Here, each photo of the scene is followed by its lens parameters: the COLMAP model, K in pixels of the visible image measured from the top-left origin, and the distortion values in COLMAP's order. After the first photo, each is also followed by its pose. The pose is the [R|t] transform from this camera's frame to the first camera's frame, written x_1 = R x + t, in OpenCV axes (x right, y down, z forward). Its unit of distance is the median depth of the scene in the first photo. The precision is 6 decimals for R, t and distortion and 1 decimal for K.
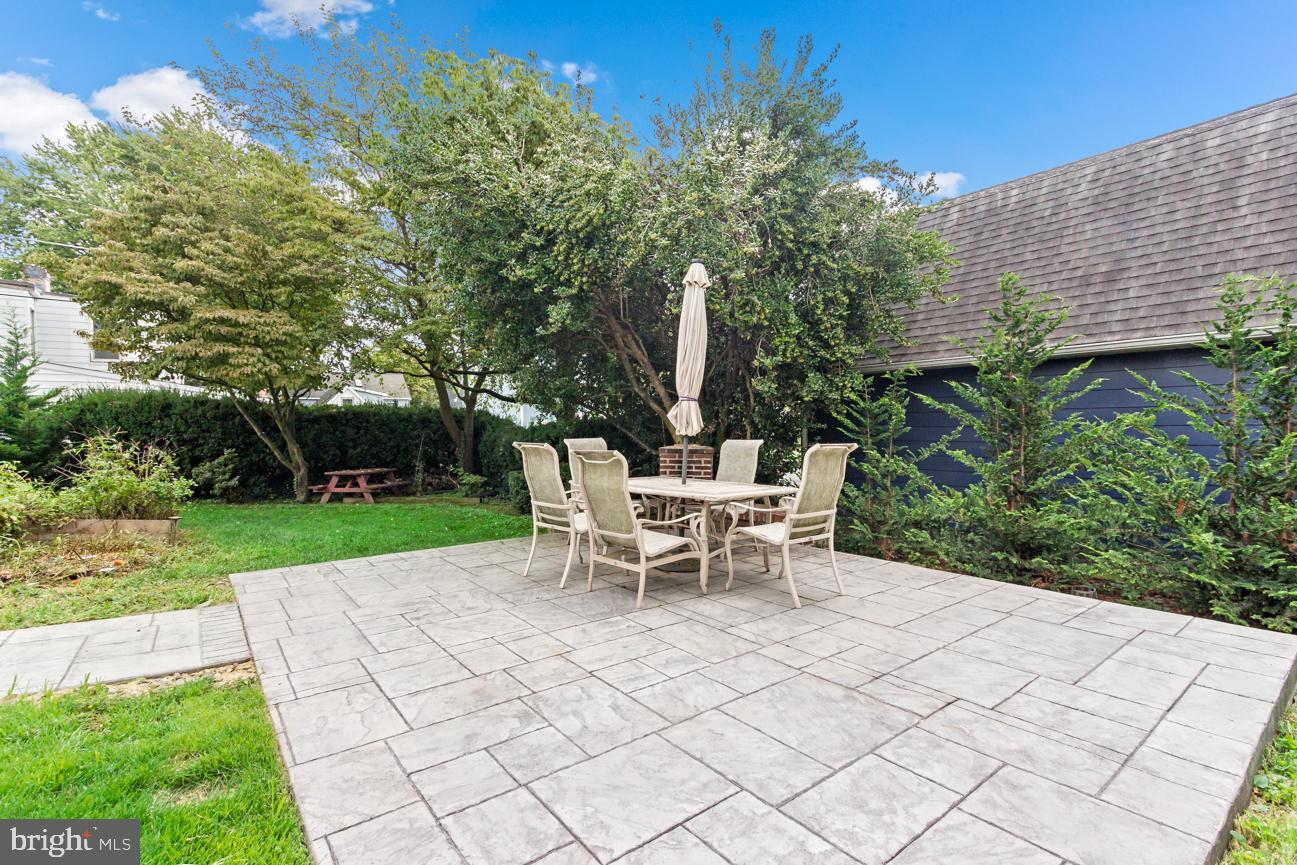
lens RADIAL K [[609.0, 0, 655.6], [0, 609.0, 428.1], [0, 0, 1]] dist [0.006277, -0.000920]
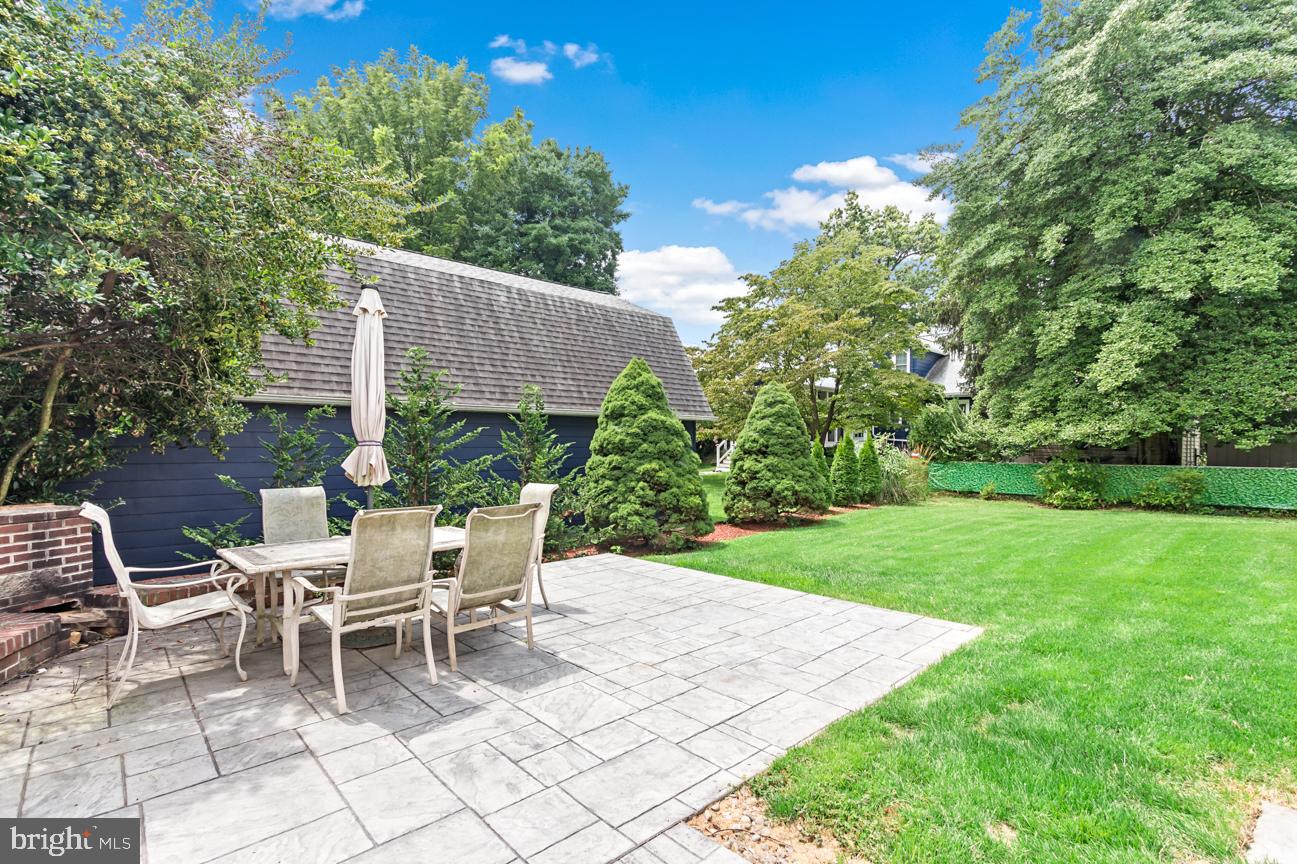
lens RADIAL K [[609.0, 0, 652.4], [0, 609.0, 436.8], [0, 0, 1]] dist [0.006277, -0.000920]
pose [[-0.088144, 0.004828, 0.996096, -1.261035], [-0.007038, 0.999960, -0.005469, -0.086590], [-0.996083, -0.007492, -0.088107, 0.985344]]
